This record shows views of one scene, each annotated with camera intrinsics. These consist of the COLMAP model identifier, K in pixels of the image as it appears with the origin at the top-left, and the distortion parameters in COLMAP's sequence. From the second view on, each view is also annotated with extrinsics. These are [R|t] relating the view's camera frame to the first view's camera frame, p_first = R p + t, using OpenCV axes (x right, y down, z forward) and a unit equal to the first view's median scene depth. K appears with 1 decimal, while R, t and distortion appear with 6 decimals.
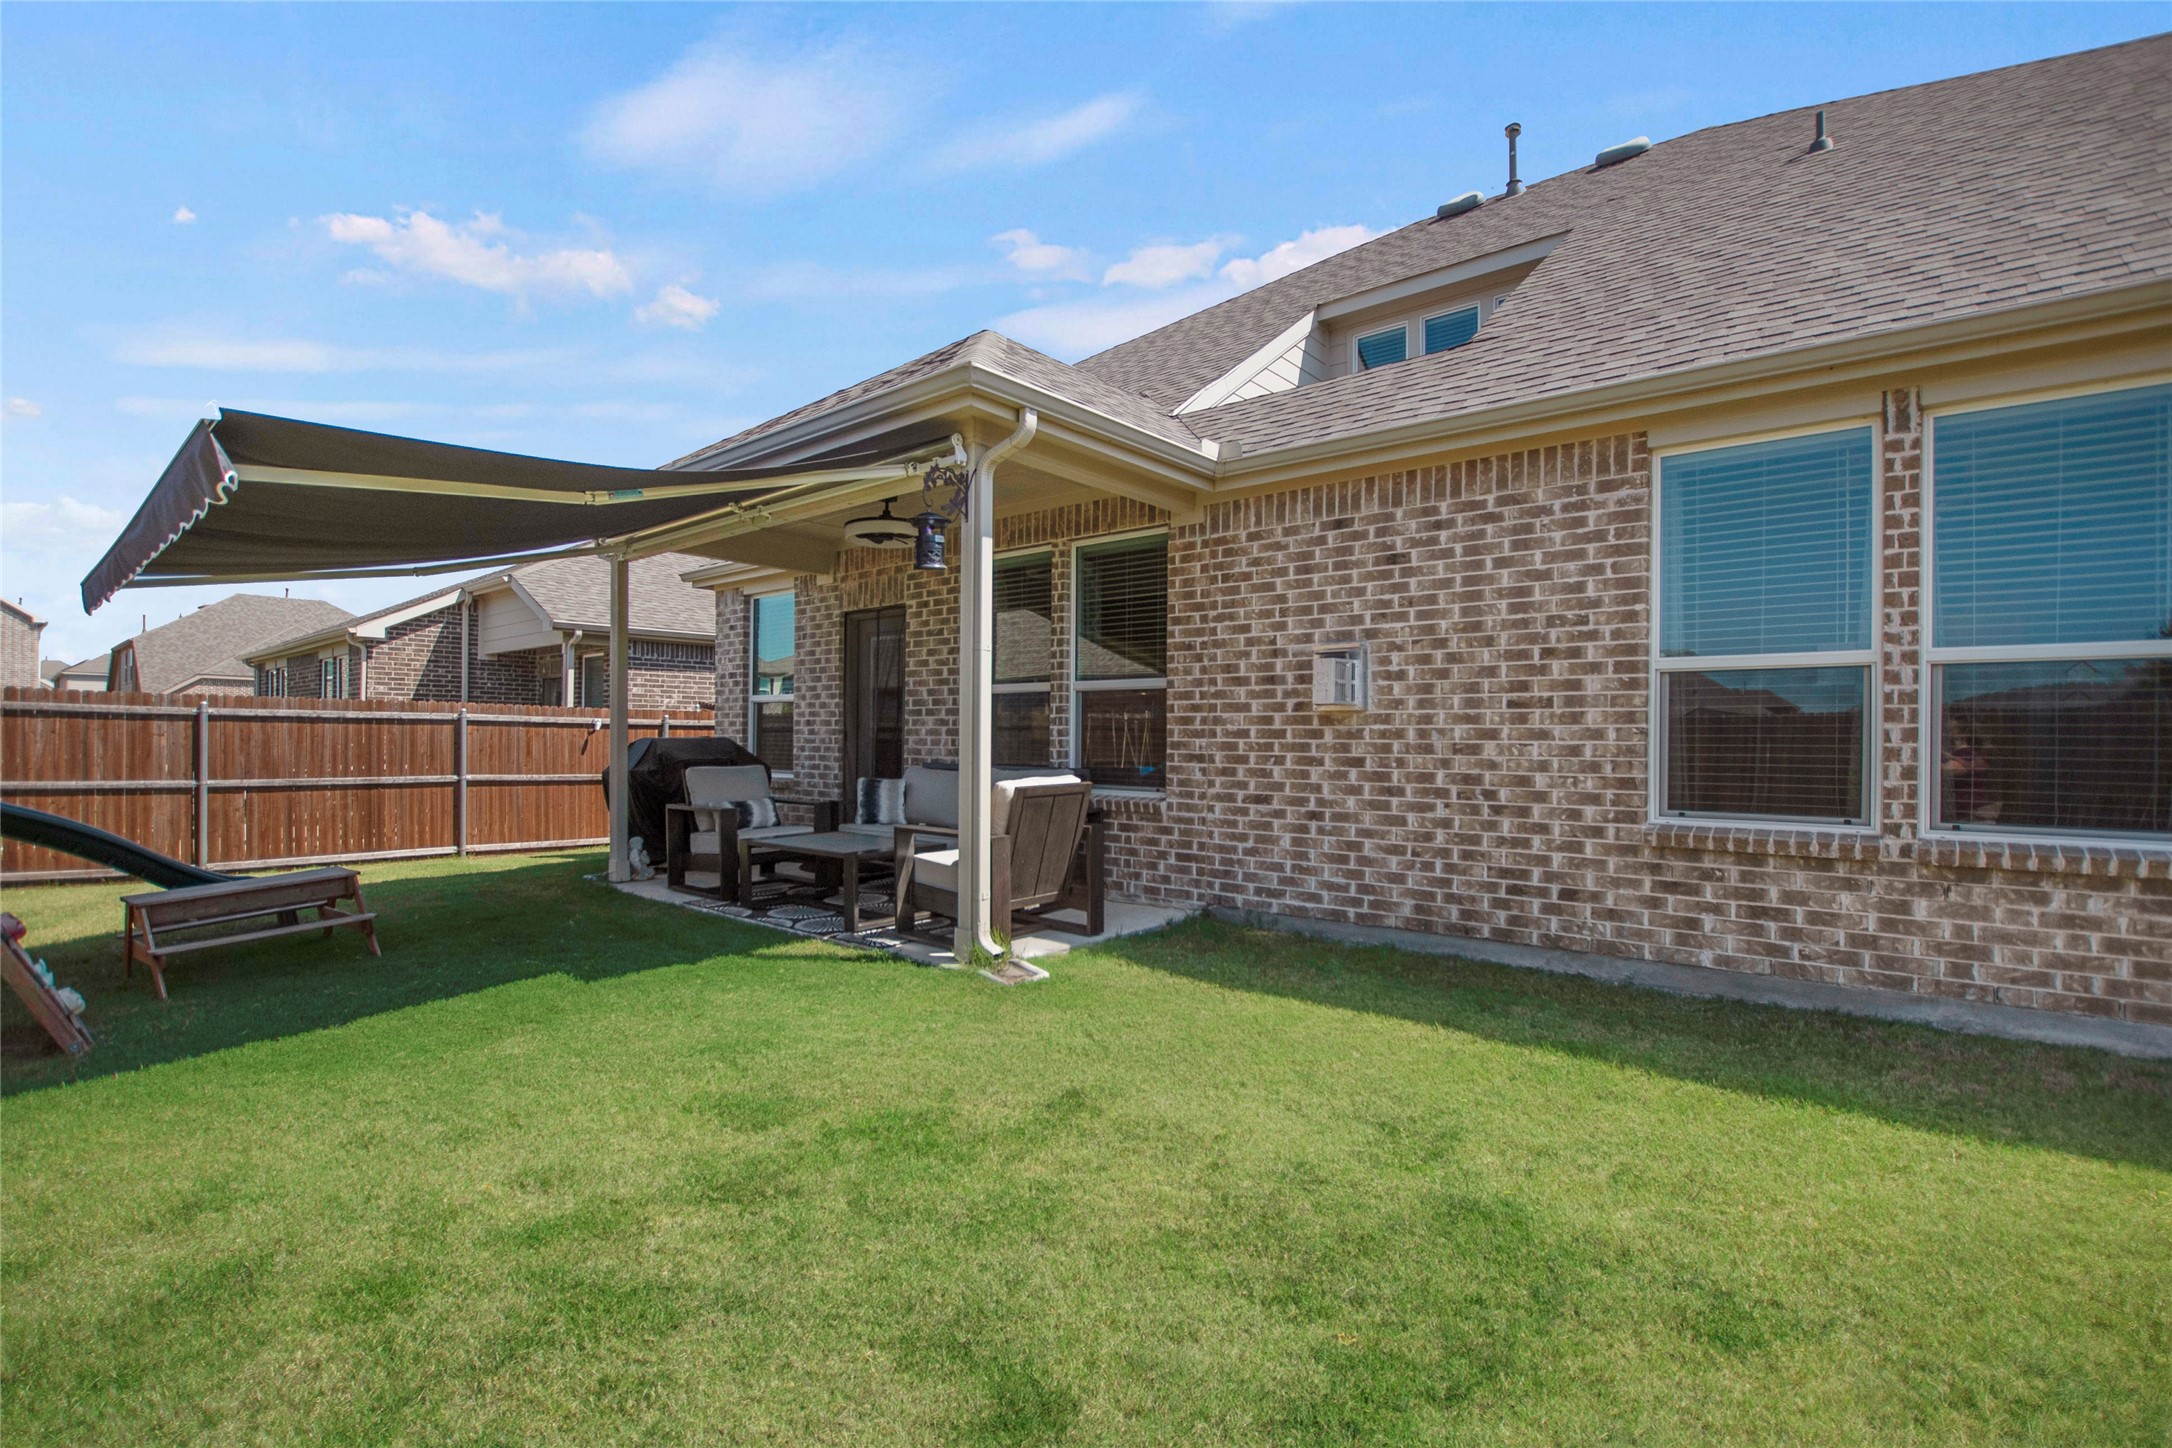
lens RADIAL K [[1013.5, 0, 1072.1], [0, 1013.5, 739.2], [0, 0, 1]] dist [-0.032435, 0.005298]
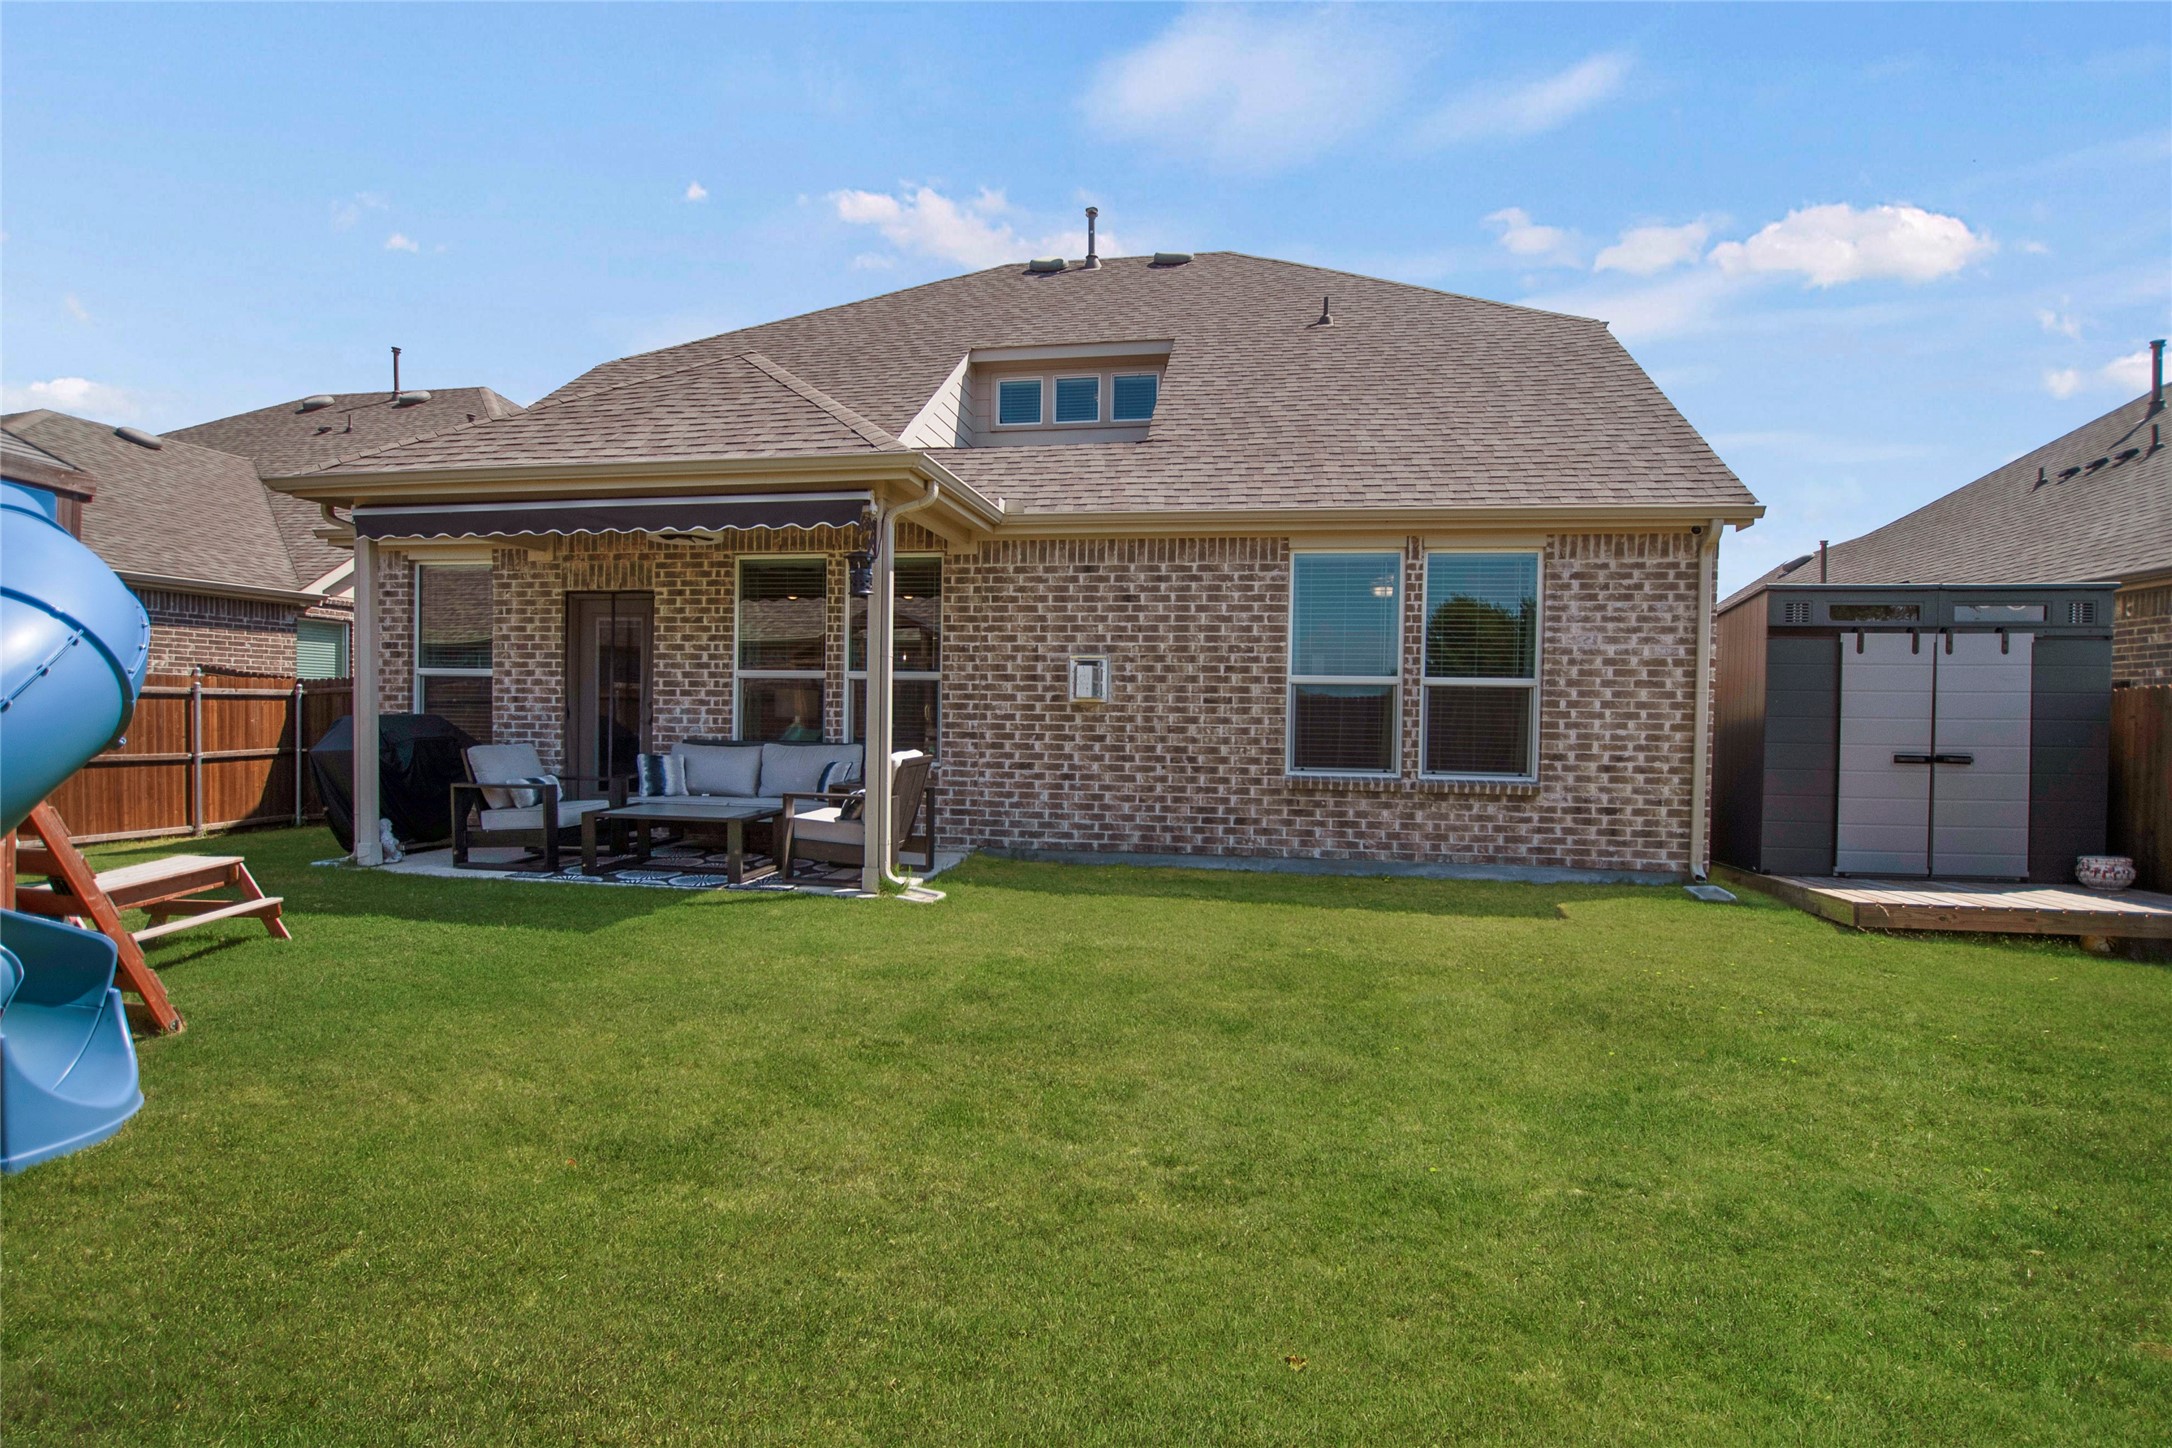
lens RADIAL K [[1097.0, 0, 1083.7], [0, 1097.0, 733.0], [0, 0, 1]] dist [-0.039246, 0.000501]
pose [[0.861022, -0.003555, 0.508555, -0.556830], [-0.008883, 0.999718, 0.022029, -0.019815], [-0.508490, -0.023485, 0.860748, -0.339907]]
